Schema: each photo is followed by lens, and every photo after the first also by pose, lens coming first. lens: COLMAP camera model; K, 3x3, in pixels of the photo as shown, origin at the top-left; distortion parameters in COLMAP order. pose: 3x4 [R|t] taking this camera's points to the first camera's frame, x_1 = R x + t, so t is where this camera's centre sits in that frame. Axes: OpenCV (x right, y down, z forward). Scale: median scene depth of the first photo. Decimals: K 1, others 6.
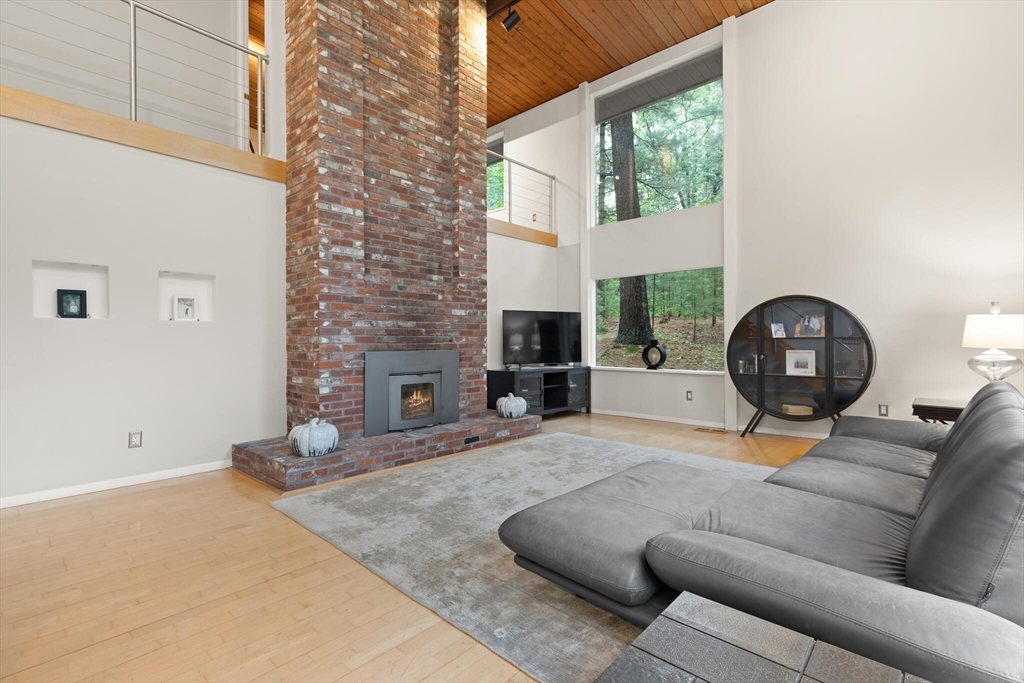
lens RADIAL K [[463.6, 0, 517.7], [0, 463.6, 343.5], [0, 0, 1]] dist [0.007387, -0.002624]
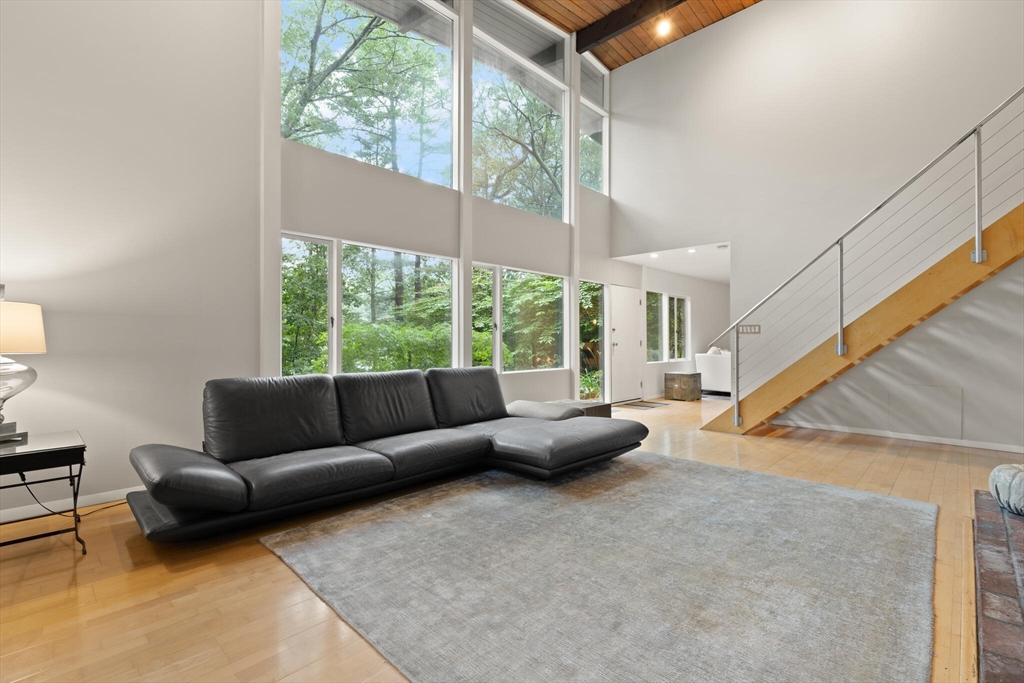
lens RADIAL K [[463.6, 0, 507.5], [0, 463.6, 336.8], [0, 0, 1]] dist [0.007387, -0.002624]
pose [[-0.997983, 0.003841, 0.063365, 0.198285], [0.003665, 0.999989, -0.002902, -0.007882], [-0.063376, -0.002664, -0.997986, 1.227956]]
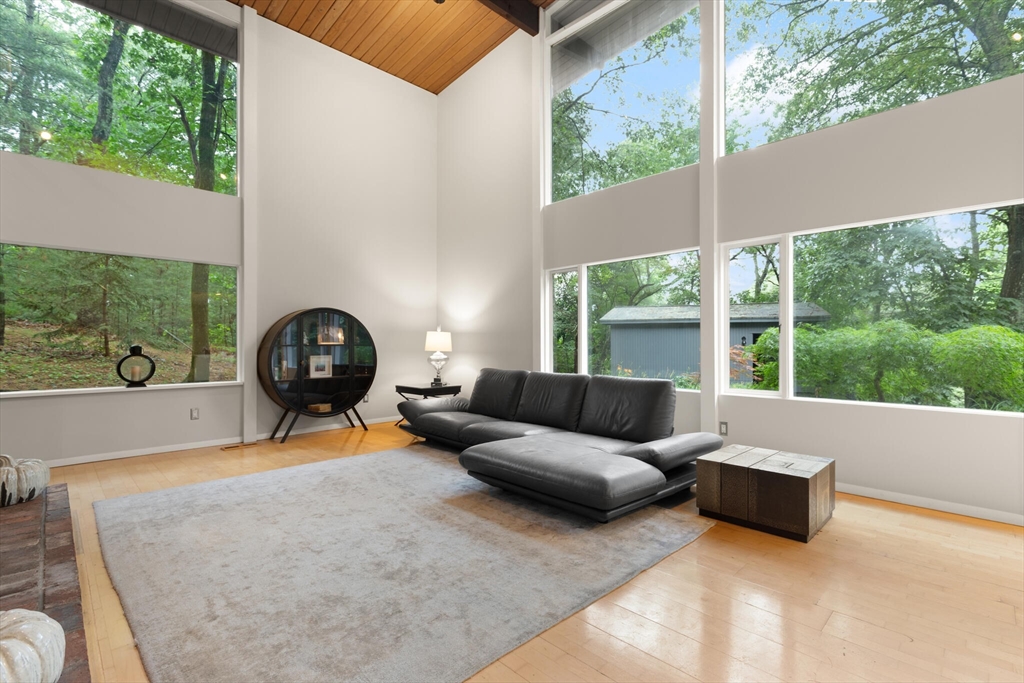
lens RADIAL K [[463.6, 0, 519.6], [0, 463.6, 343.2], [0, 0, 1]] dist [0.007387, -0.002624]
pose [[0.065690, 0.003379, 0.997834, -0.512534], [0.005610, 0.999977, -0.003755, -0.009059], [-0.997824, 0.005844, 0.065670, 0.441316]]
